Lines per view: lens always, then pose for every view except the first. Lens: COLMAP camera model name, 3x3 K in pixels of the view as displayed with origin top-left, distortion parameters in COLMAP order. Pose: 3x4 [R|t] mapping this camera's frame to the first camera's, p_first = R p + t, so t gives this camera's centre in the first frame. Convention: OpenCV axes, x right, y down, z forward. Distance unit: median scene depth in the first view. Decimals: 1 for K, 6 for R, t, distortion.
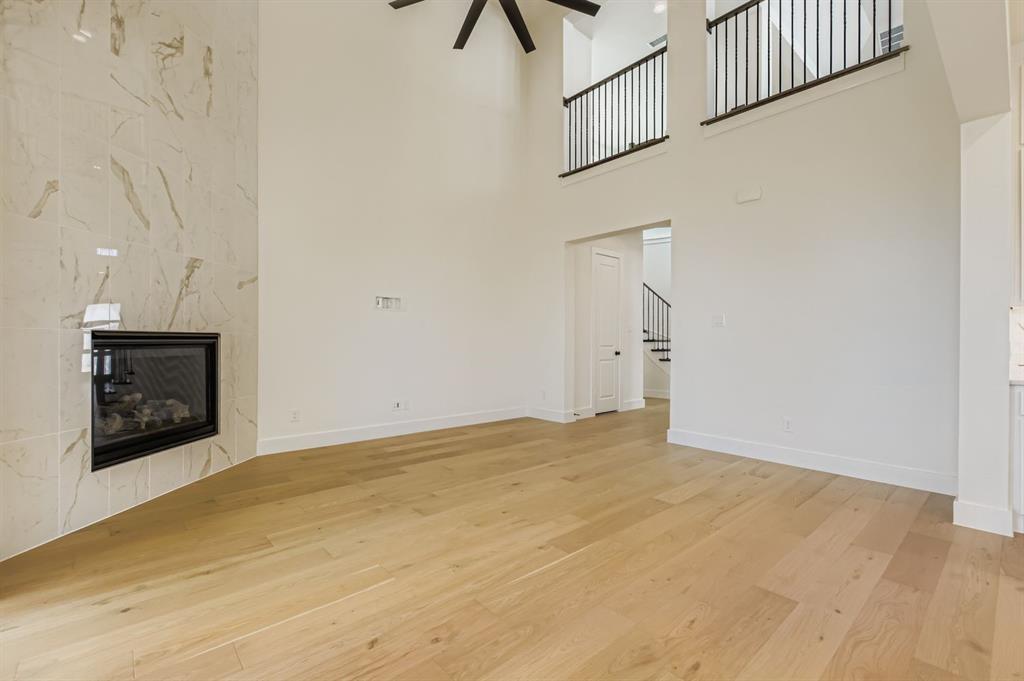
lens RADIAL K [[450.1, 0, 514.4], [0, 450.1, 338.8], [0, 0, 1]] dist [-0.000673, 0.000019]
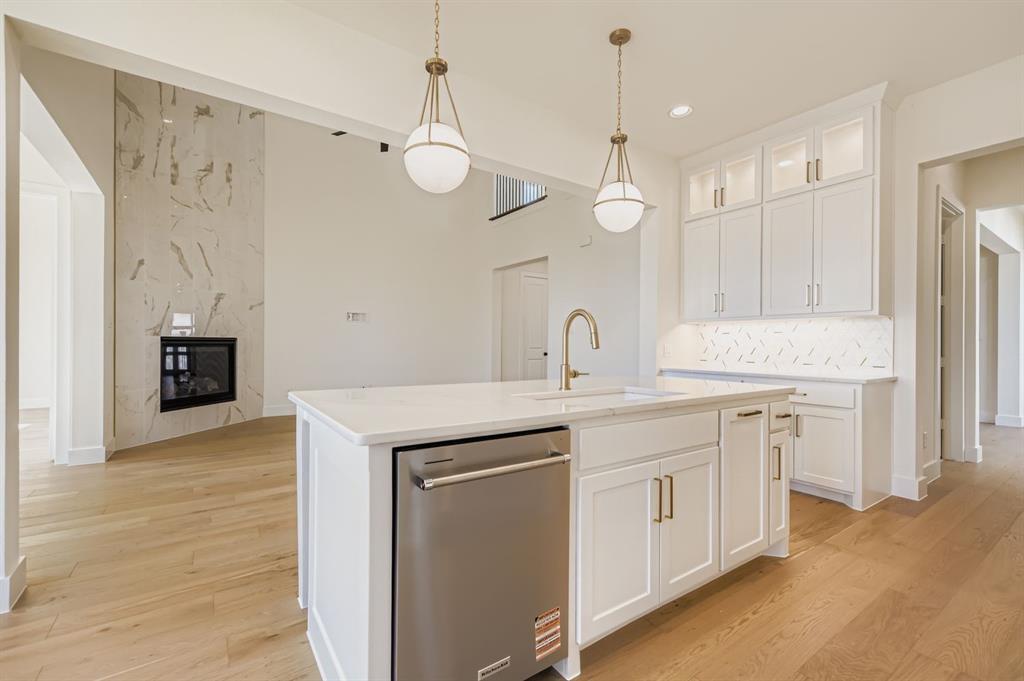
lens RADIAL K [[444.1, 0, 512.0], [0, 444.1, 340.5], [0, 0, 1]] dist [0.013674, 0.000074]
pose [[0.993414, -0.000465, -0.114583, 0.542210], [-0.000107, 0.999988, -0.004987, 0.004934], [0.114584, 0.004967, 0.993401, -0.509898]]
